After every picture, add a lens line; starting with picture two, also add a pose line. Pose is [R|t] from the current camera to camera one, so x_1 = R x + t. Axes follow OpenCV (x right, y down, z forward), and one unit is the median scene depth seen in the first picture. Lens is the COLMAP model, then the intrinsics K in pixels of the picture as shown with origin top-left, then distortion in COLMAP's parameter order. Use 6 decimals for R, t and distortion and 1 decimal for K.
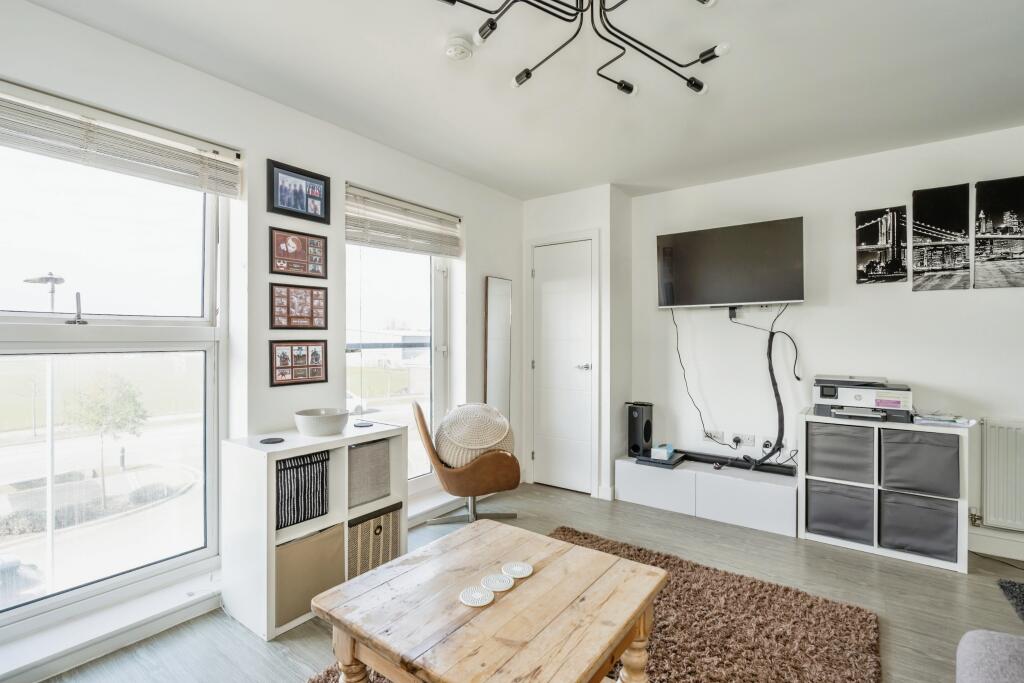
lens RADIAL K [[486.9, 0, 496.4], [0, 486.9, 342.3], [0, 0, 1]] dist [-0.006519, 0.002692]
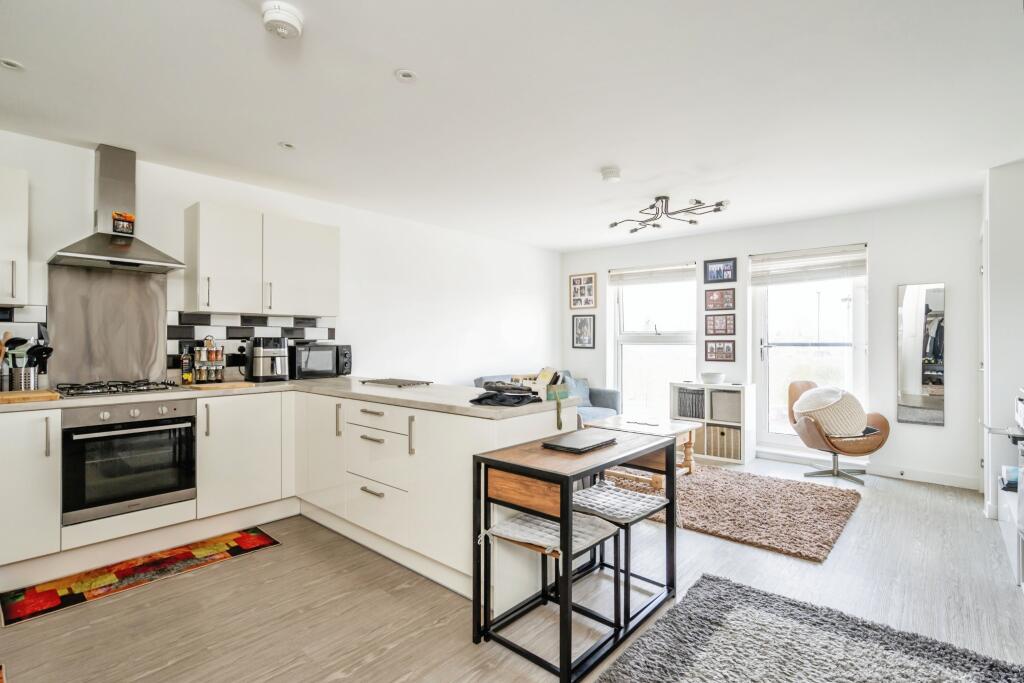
lens RADIAL K [[486.9, 0, 508.2], [0, 486.9, 331.3], [0, 0, 1]] dist [-0.006519, 0.002692]
pose [[-0.069899, -0.016837, -0.997412, 1.684327], [-0.007076, 0.999841, -0.016382, -0.002620], [0.997529, 0.005912, -0.070007, 0.223581]]
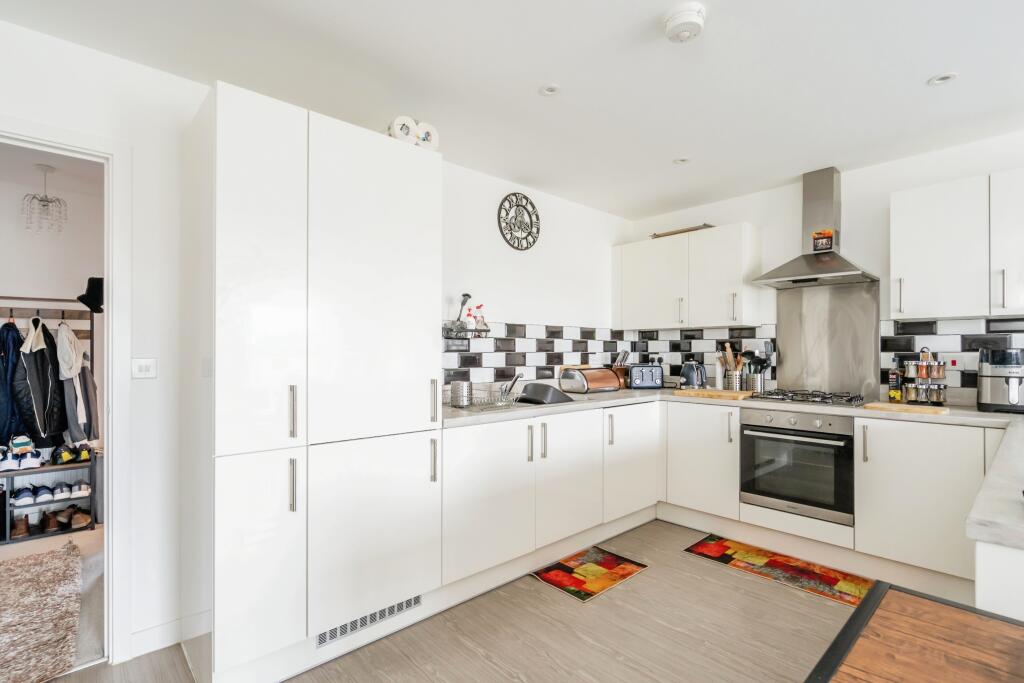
lens RADIAL K [[486.9, 0, 516.5], [0, 486.9, 343.5], [0, 0, 1]] dist [-0.006519, 0.002692]
pose [[-0.984948, 0.002996, 0.172827, 1.168321], [0.001519, 0.999961, -0.008681, -0.006926], [-0.172847, -0.008288, -0.984914, 0.532420]]
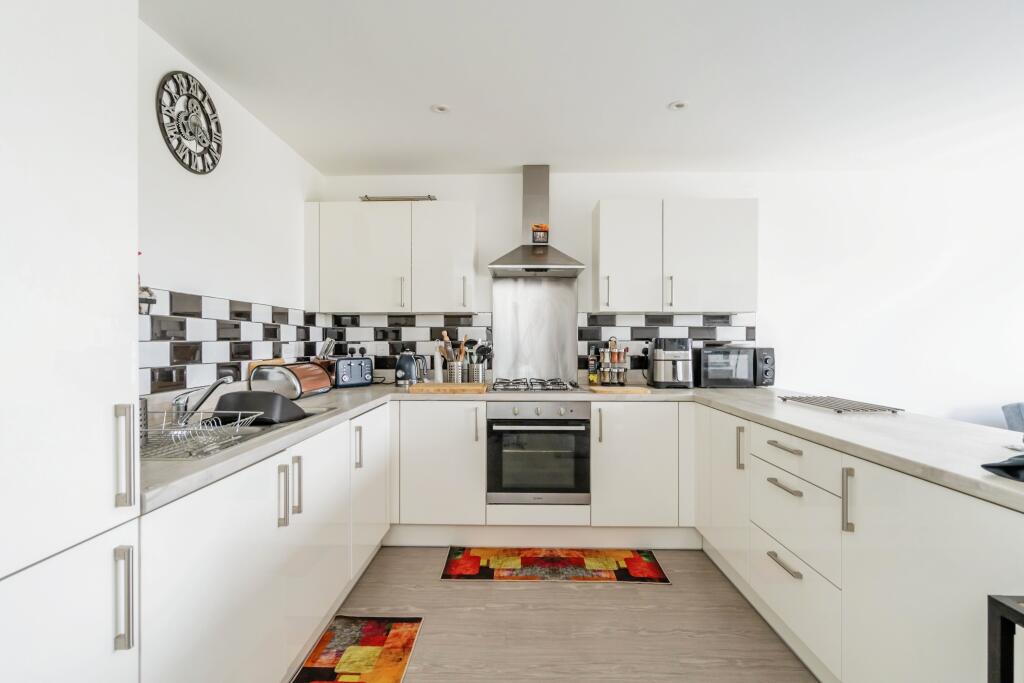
lens RADIAL K [[486.9, 0, 509.2], [0, 486.9, 340.2], [0, 0, 1]] dist [-0.006519, 0.002692]
pose [[-0.810260, -0.000573, -0.586070, 1.415520], [-0.004861, 0.999972, 0.005744, -0.003722], [0.586050, 0.007503, -0.810240, 0.203247]]
